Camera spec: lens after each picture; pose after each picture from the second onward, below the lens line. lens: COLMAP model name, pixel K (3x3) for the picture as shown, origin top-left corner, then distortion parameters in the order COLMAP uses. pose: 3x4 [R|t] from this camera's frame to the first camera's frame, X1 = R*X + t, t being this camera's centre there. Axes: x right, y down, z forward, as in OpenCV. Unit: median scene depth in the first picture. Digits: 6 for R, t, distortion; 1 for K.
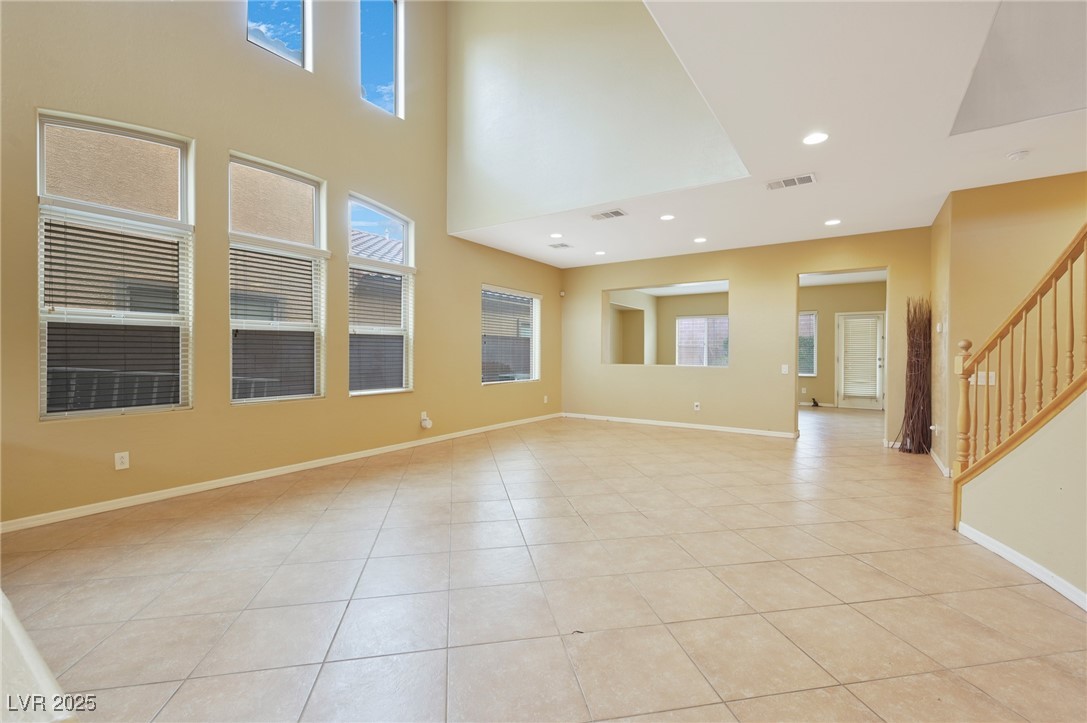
lens RADIAL K [[468.3, 0, 529.1], [0, 468.3, 354.5], [0, 0, 1]] dist [0.002049, 0.001030]
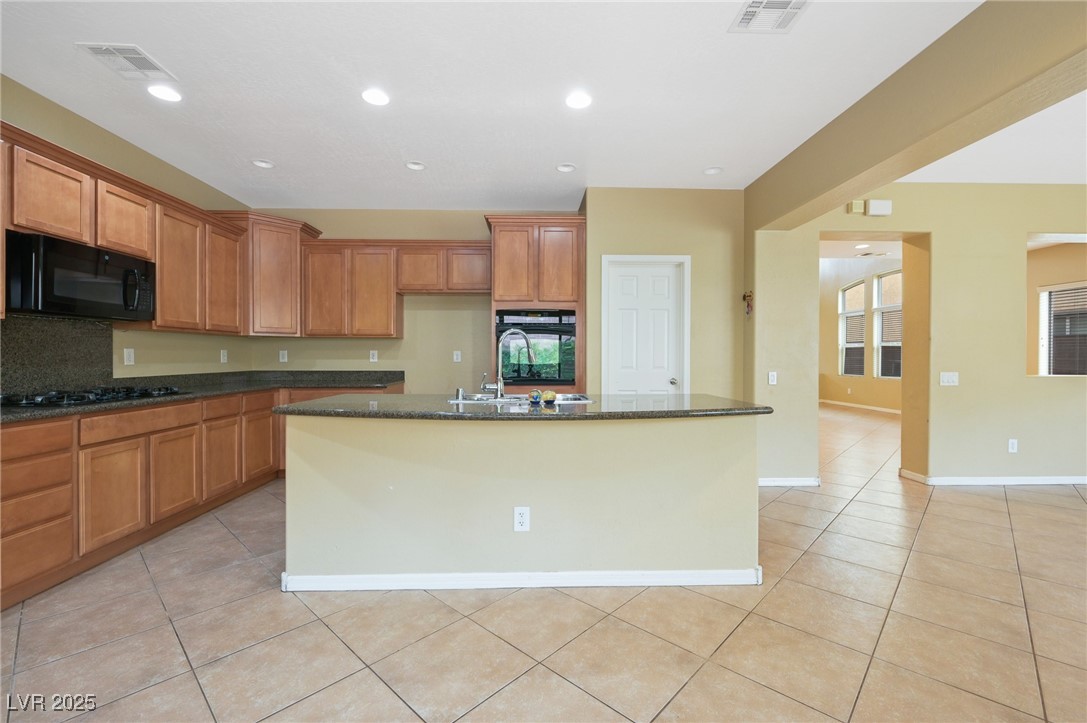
lens RADIAL K [[468.3, 0, 538.7], [0, 468.3, 359.3], [0, 0, 1]] dist [0.002049, 0.001030]
pose [[-0.810080, -0.005503, -0.586294, 0.913977], [-0.013377, 0.999869, 0.009098, 0.004353], [0.586167, 0.015213, -0.810047, 0.788902]]
